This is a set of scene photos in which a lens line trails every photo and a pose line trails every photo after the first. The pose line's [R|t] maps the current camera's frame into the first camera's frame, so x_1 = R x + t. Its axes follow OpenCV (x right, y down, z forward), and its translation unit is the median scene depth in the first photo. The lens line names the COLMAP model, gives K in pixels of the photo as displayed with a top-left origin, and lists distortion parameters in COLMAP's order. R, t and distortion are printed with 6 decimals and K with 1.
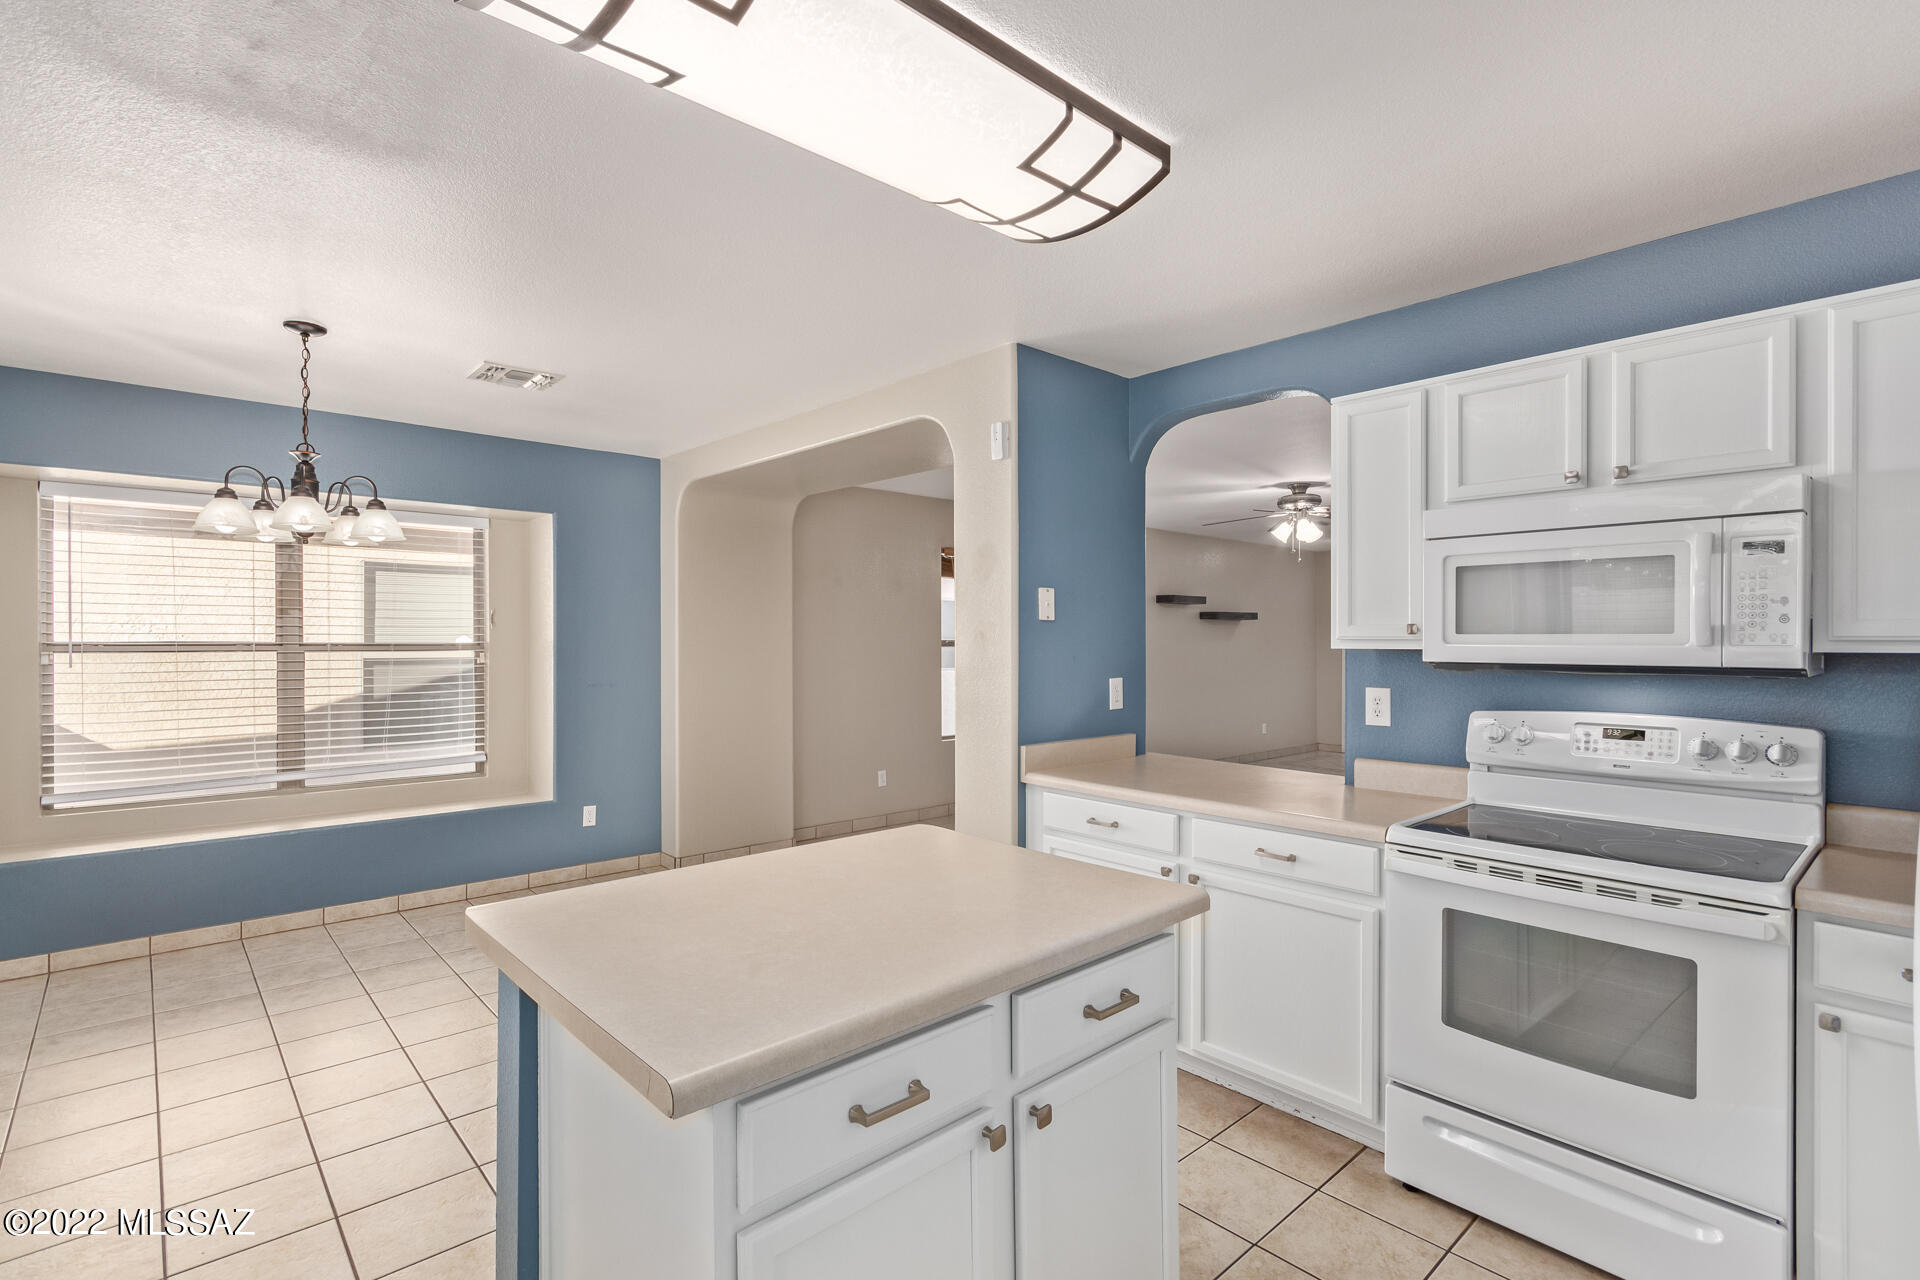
lens RADIAL K [[898.8, 0, 967.1], [0, 898.8, 645.2], [0, 0, 1]] dist [0.004933, 0.000054]
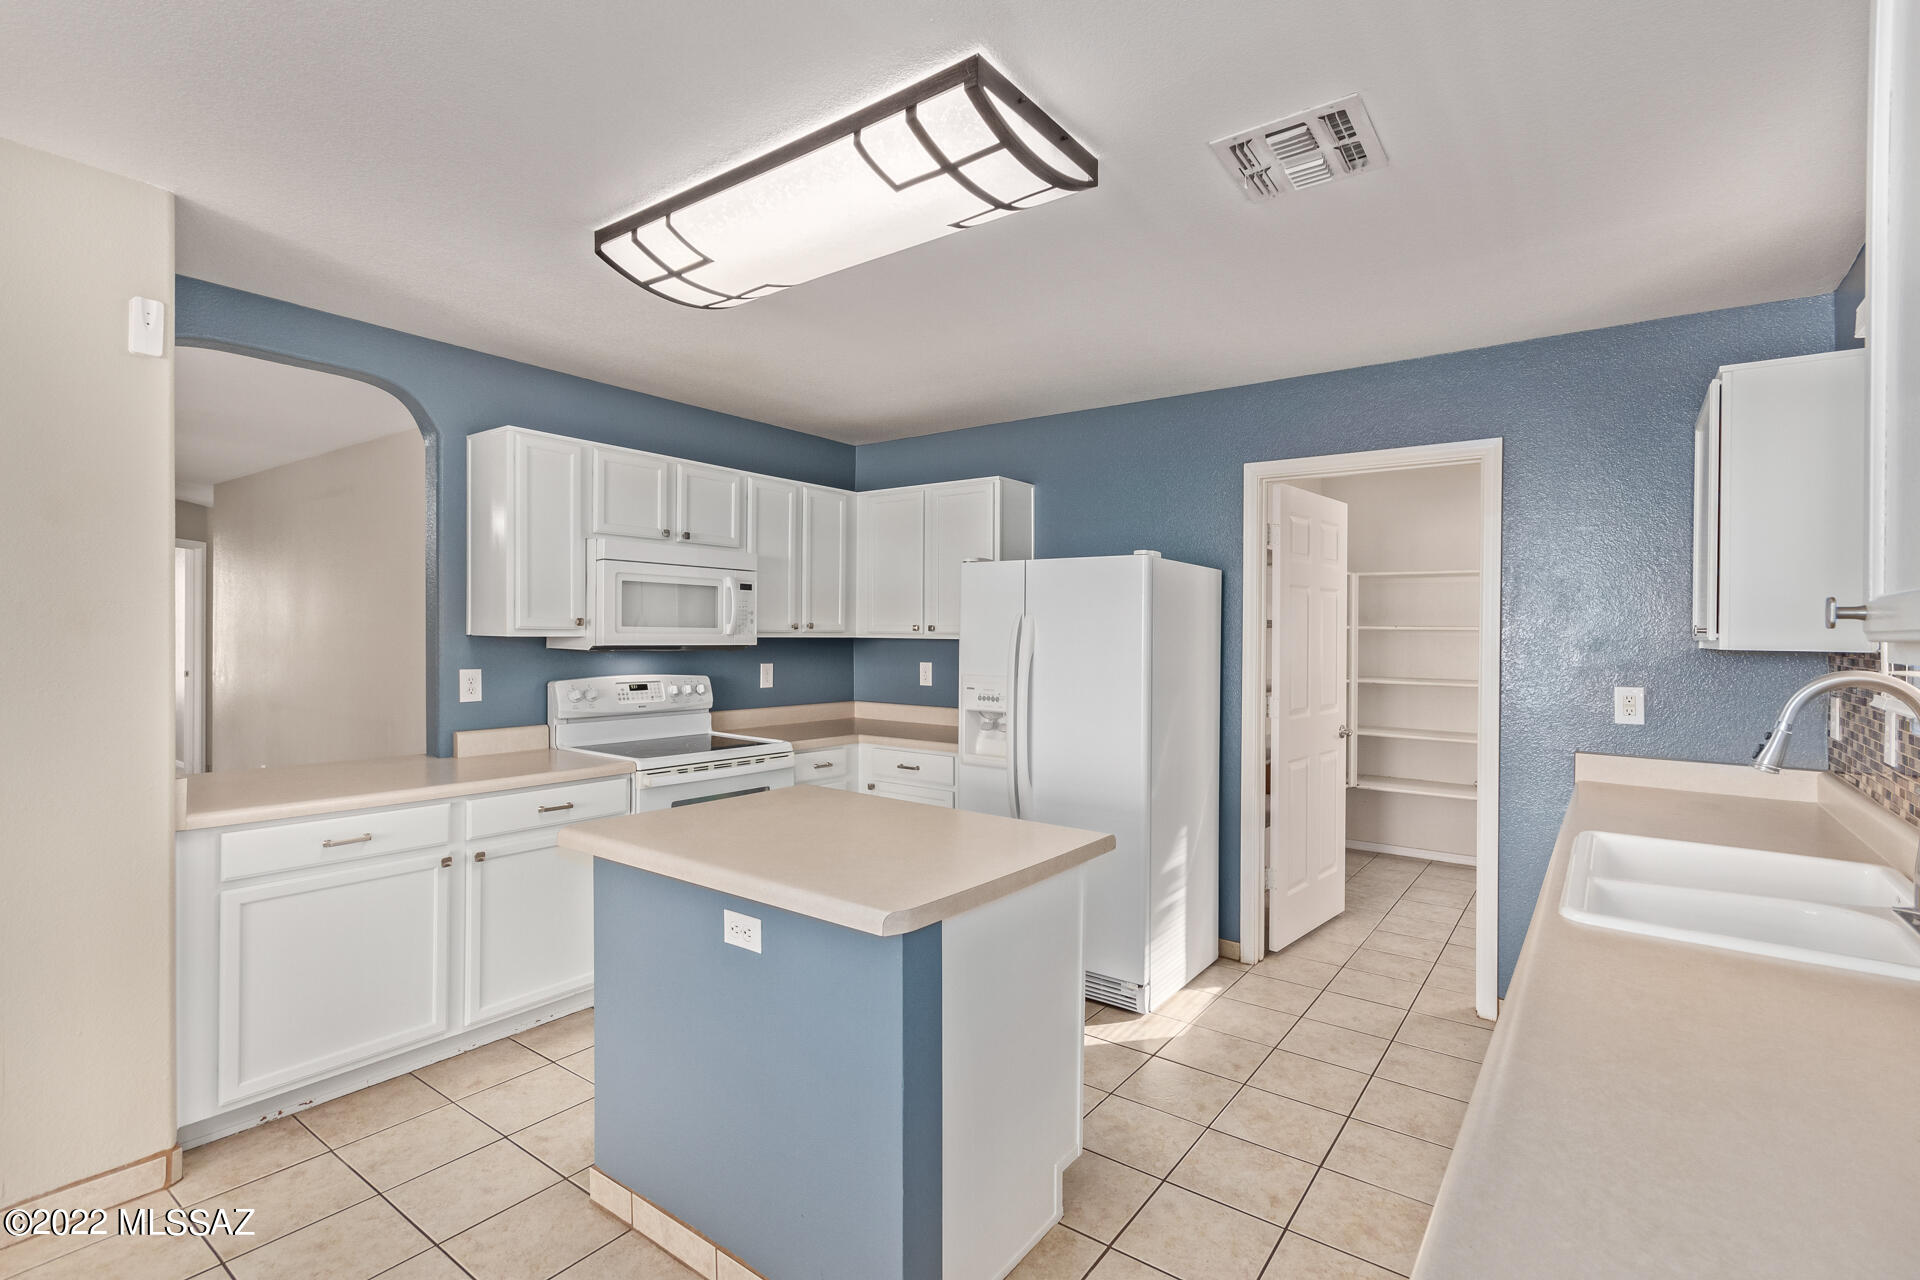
lens RADIAL K [[898.8, 0, 957.7], [0, 898.8, 626.8], [0, 0, 1]] dist [0.004933, 0.000054]
pose [[-0.187666, 0.001579, 0.982232, -0.590973], [-0.007325, 0.999969, -0.003007, -0.006659], [-0.982206, -0.007760, -0.187649, 0.433386]]
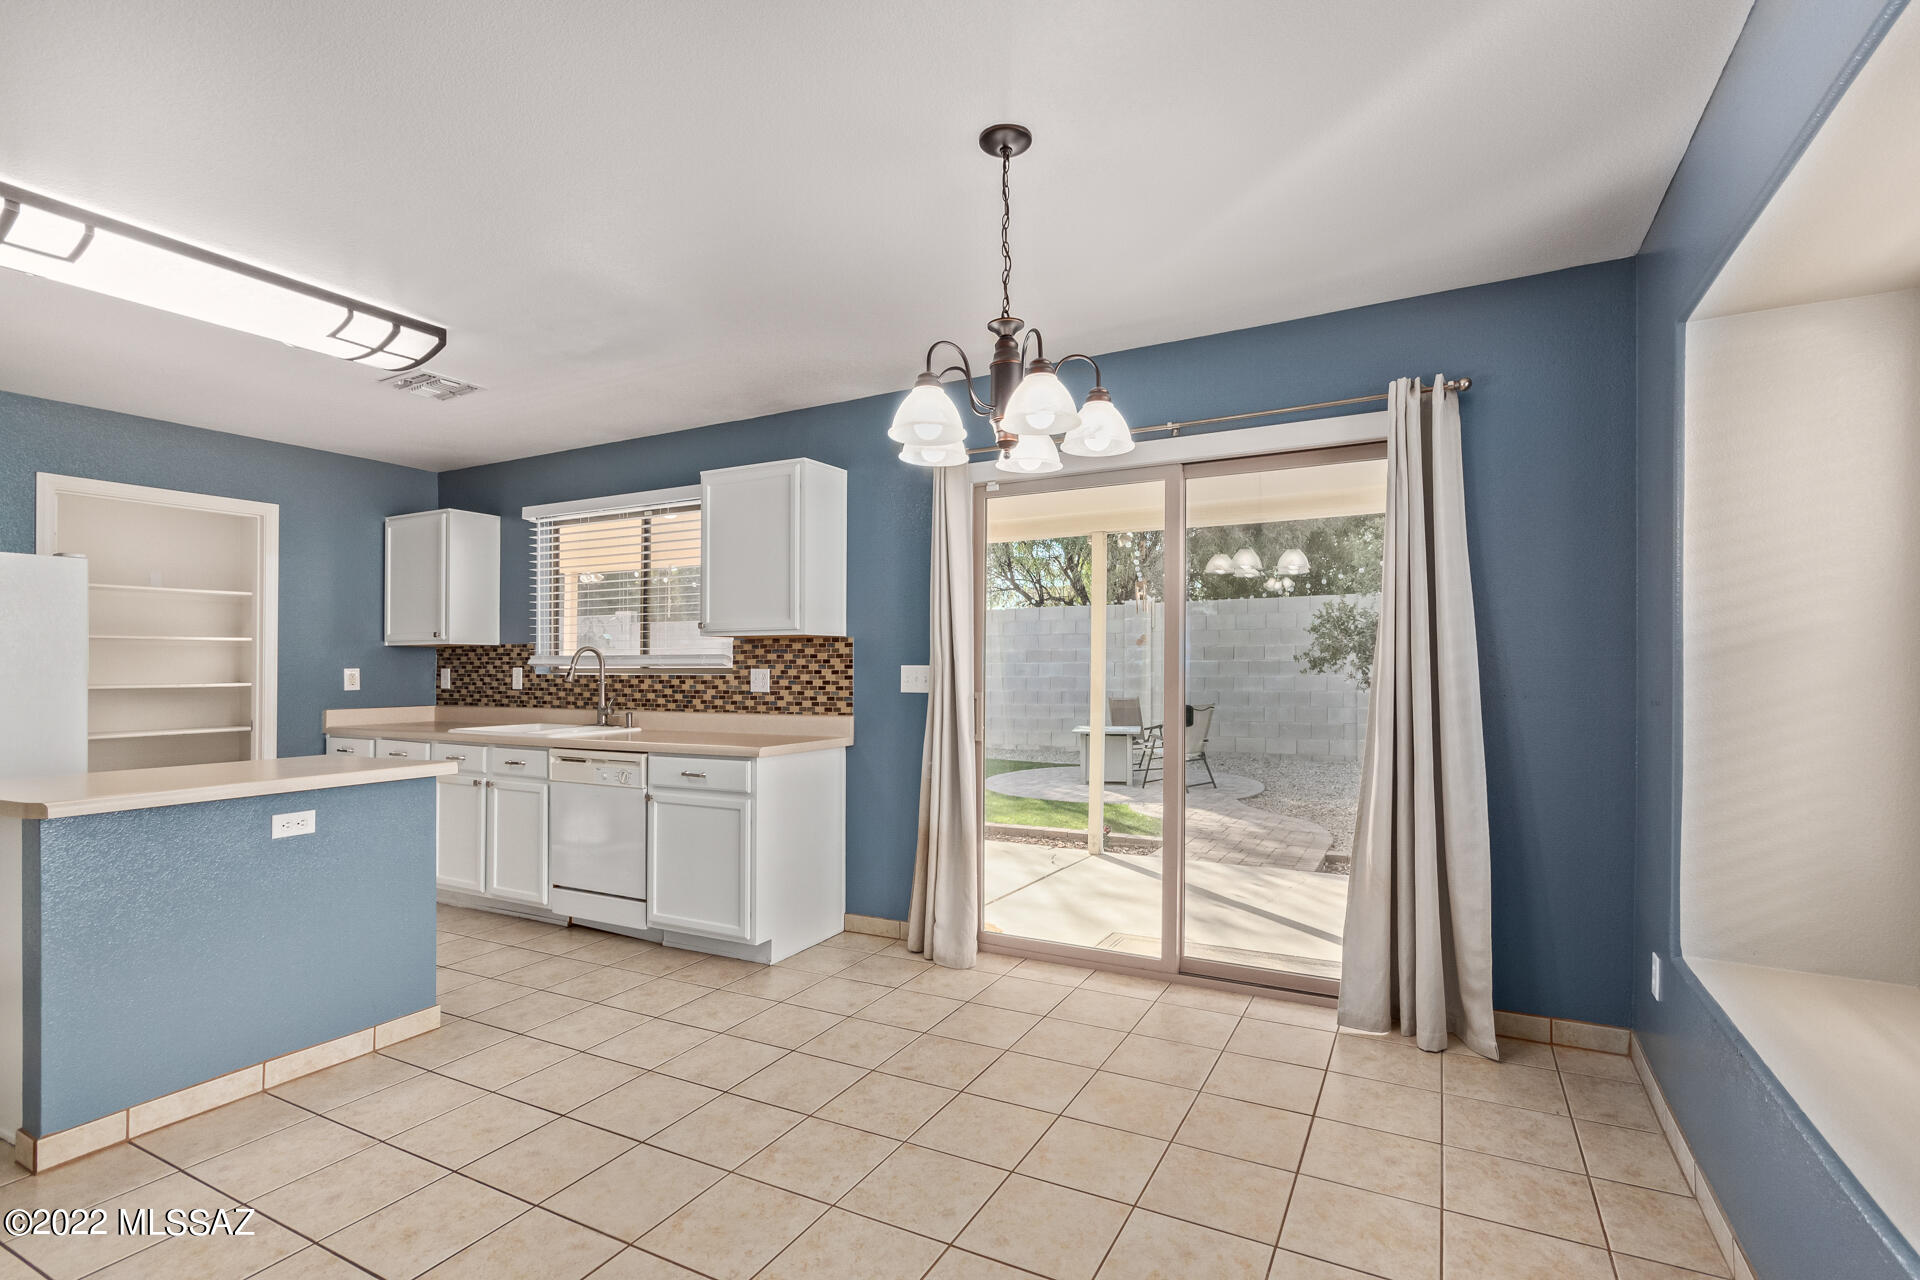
lens RADIAL K [[898.8, 0, 970.6], [0, 898.8, 651.5], [0, 0, 1]] dist [0.004933, 0.000054]
pose [[-0.944931, -0.001402, -0.327266, -0.372263], [0.002350, 0.999936, -0.011067, 0.029402], [0.327260, -0.011227, -0.944868, 1.246776]]
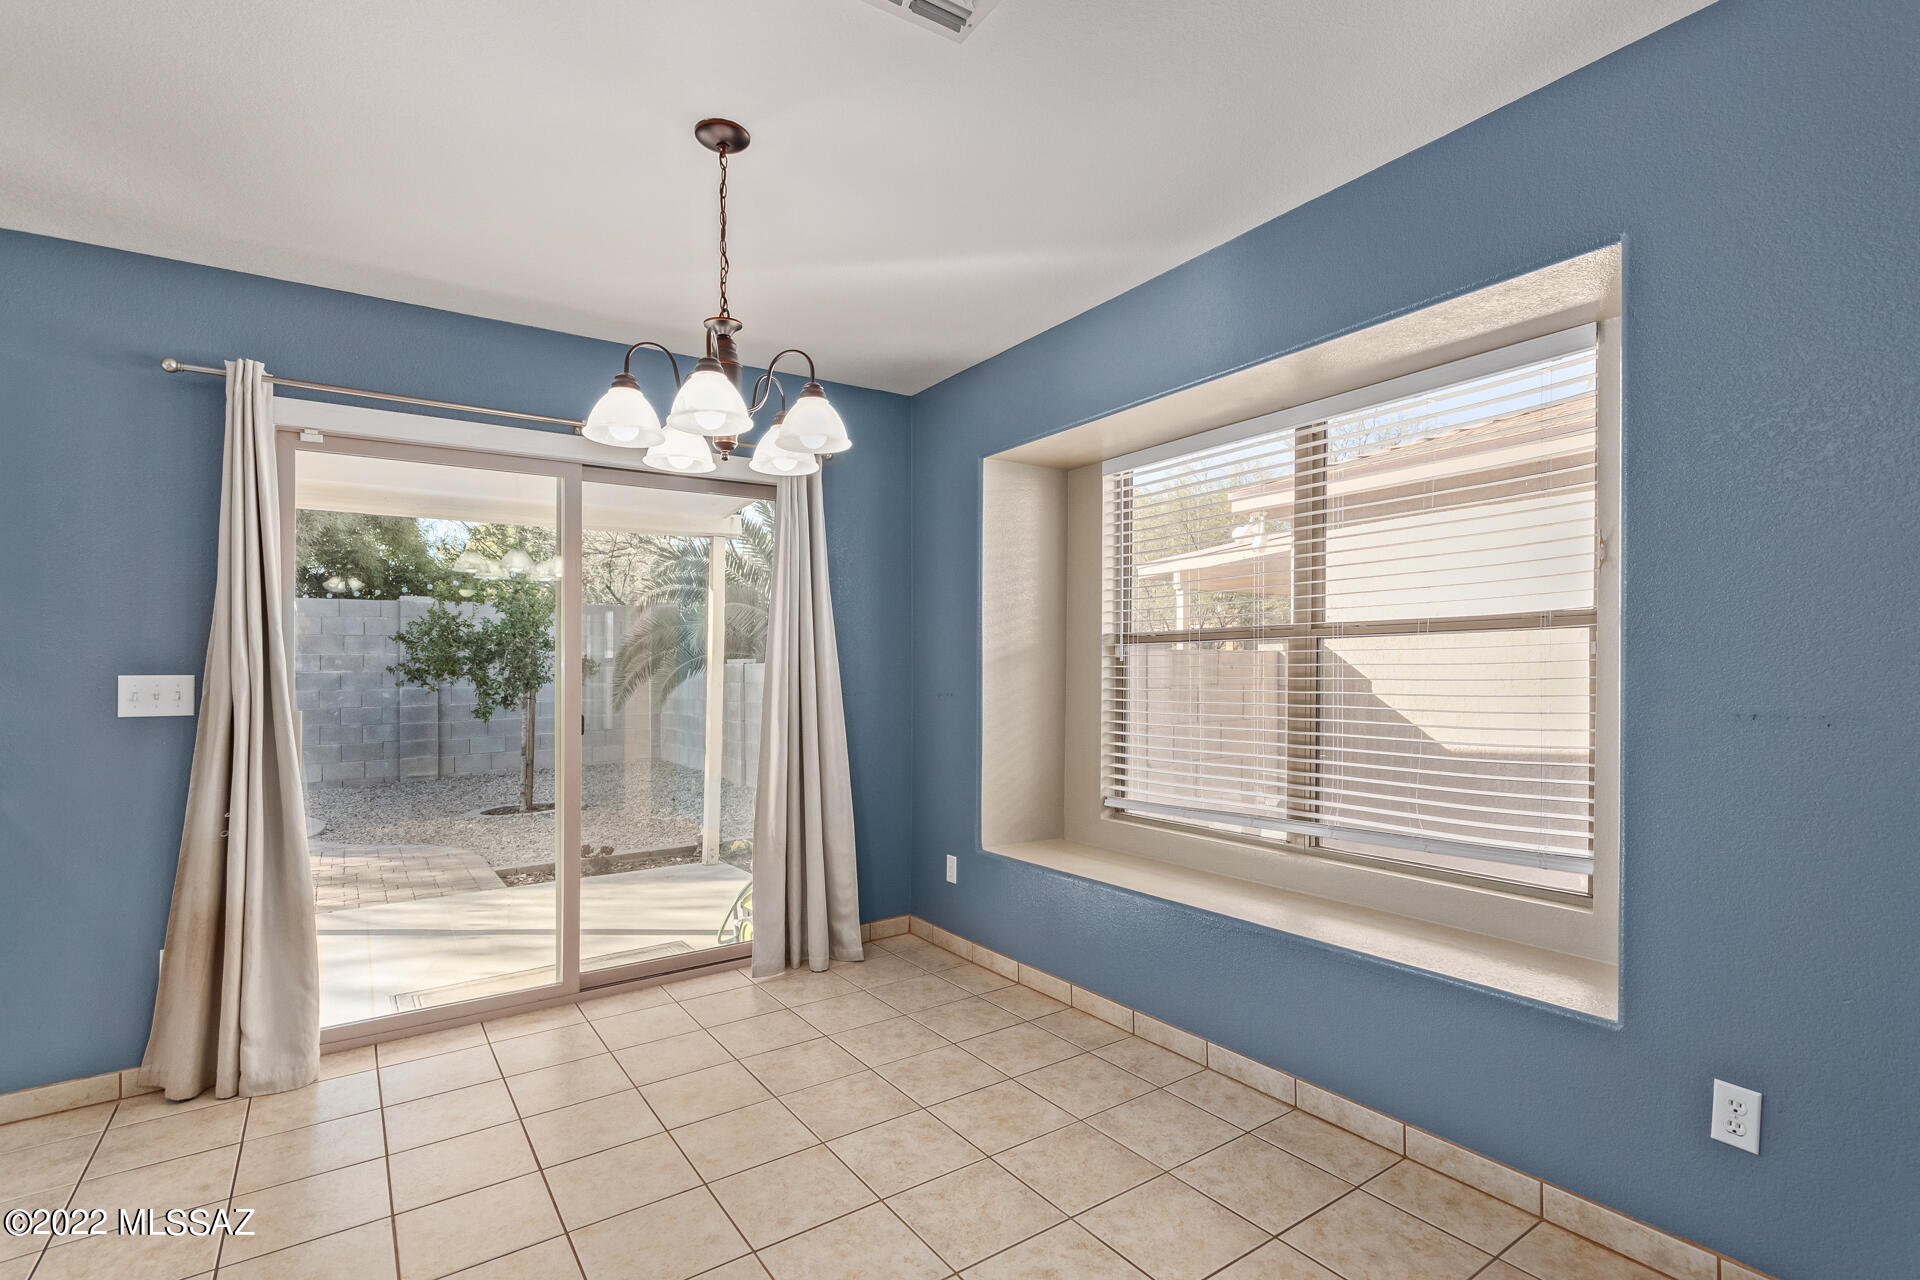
lens RADIAL K [[898.8, 0, 973.3], [0, 898.8, 669.3], [0, 0, 1]] dist [0.004933, 0.000054]
pose [[-0.135027, -0.001687, -0.990840, -0.072436], [0.005306, 0.999983, -0.002426, 0.034057], [0.990828, -0.005585, -0.135016, 0.975673]]
